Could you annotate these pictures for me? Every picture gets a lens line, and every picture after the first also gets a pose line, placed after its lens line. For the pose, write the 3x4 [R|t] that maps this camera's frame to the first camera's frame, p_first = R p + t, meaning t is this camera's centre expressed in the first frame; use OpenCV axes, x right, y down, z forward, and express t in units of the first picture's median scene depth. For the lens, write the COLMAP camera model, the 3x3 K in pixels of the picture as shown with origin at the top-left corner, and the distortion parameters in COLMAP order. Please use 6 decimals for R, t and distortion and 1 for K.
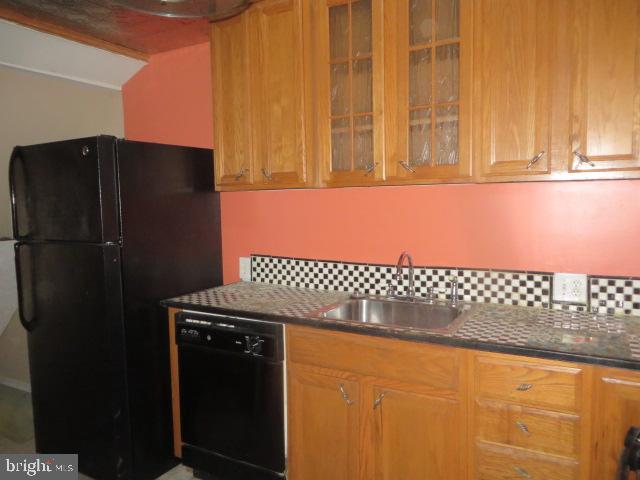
lens RADIAL K [[471.6, 0, 320.8], [0, 471.6, 243.0], [0, 0, 1]] dist [0.003324, 0.000265]
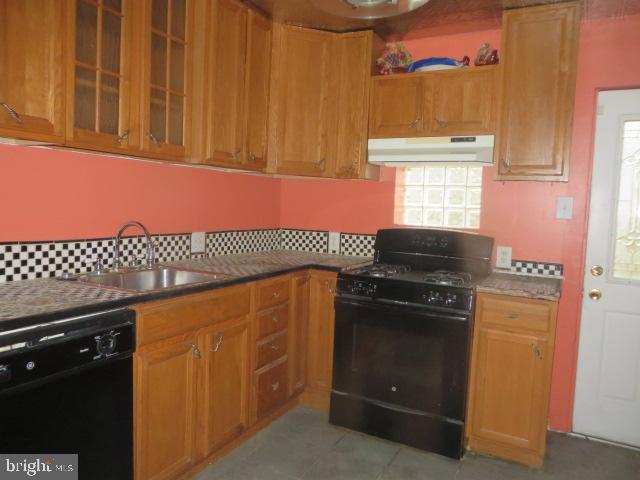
lens RADIAL K [[471.6, 0, 321.0], [0, 471.6, 236.6], [0, 0, 1]] dist [0.003324, 0.000265]
pose [[0.087488, -0.081227, 0.992848, -0.827866], [0.022979, 0.996569, 0.079506, -0.025669], [-0.995901, 0.015859, 0.089054, 0.499133]]
